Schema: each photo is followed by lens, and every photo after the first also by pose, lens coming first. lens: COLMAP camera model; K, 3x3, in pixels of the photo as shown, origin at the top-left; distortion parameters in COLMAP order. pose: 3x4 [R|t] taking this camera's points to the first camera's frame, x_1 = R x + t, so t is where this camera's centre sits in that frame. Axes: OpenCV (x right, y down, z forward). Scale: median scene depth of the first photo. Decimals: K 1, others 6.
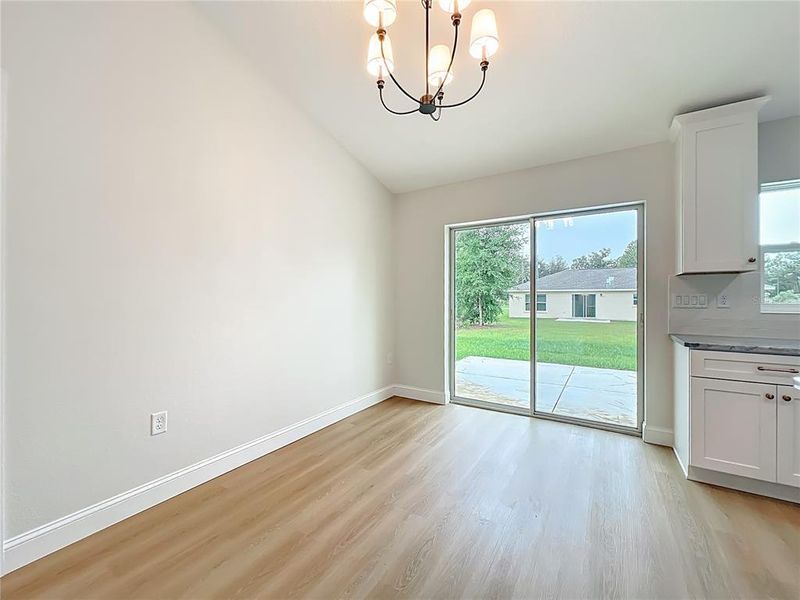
lens RADIAL K [[327.1, 0, 400.0], [0, 327.1, 300.0], [0, 0, 1]] dist [-0.001217, -0.000183]
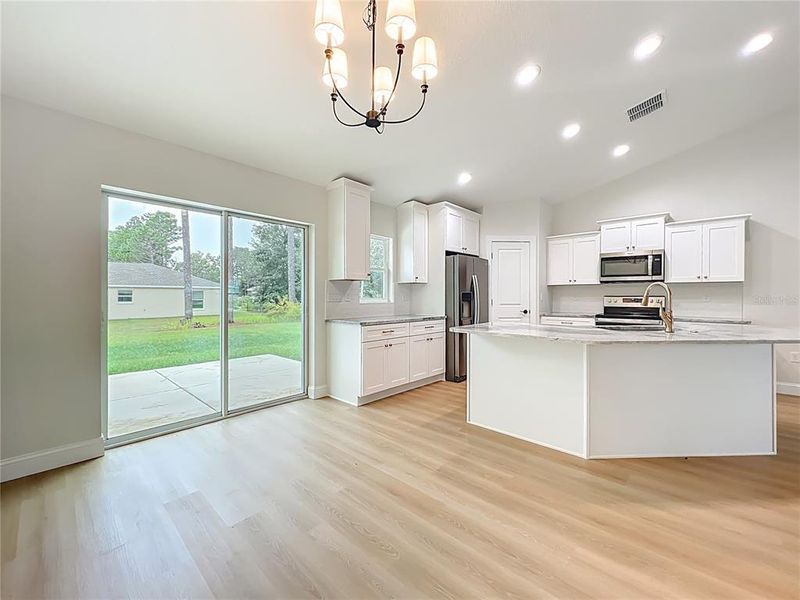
lens RADIAL K [[324.3, 0, 399.0], [0, 324.3, 301.6], [0, 0, 1]] dist [-0.000328, -0.000041]
pose [[0.187036, -0.013103, 0.982266, -0.508255], [0.004018, 0.999913, 0.012574, 0.004764], [-0.982345, 0.001595, 0.187072, 0.375678]]
